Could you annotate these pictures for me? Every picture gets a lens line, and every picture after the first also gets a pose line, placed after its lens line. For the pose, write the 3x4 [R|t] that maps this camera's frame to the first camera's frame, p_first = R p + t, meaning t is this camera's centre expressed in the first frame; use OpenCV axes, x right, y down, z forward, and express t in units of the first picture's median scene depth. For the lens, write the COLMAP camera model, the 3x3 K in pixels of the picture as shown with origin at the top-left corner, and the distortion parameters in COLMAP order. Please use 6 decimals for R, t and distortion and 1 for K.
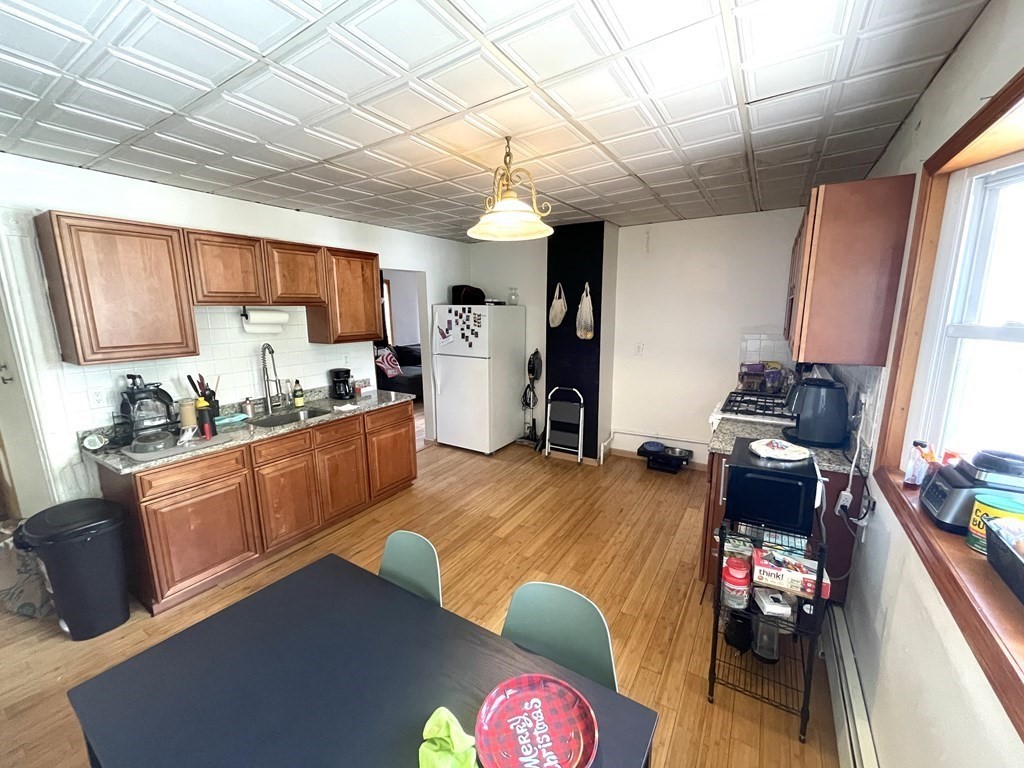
lens RADIAL K [[411.9, 0, 510.9], [0, 411.9, 383.8], [0, 0, 1]] dist [-0.002378, -0.000969]
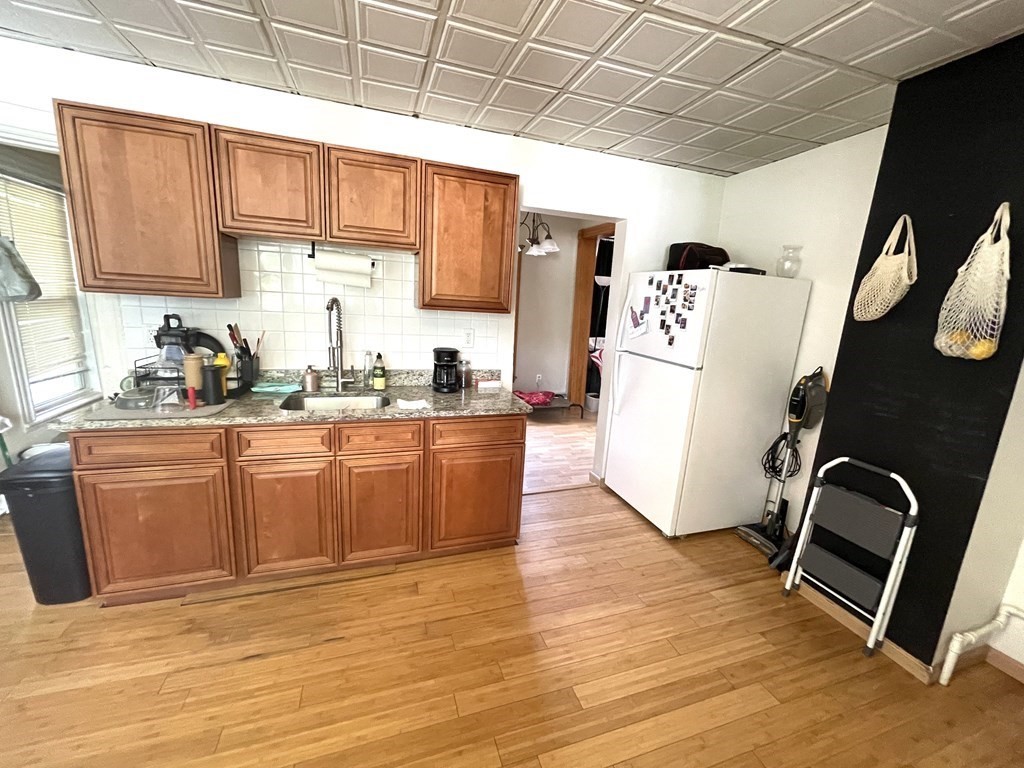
lens RADIAL K [[411.9, 0, 510.8], [0, 411.9, 385.0], [0, 0, 1]] dist [-0.002378, -0.000969]
pose [[0.771988, 0.178832, -0.609961, 0.089264], [-0.177875, 0.982047, 0.062798, -0.031632], [0.610241, 0.060017, 0.789939, 0.424737]]
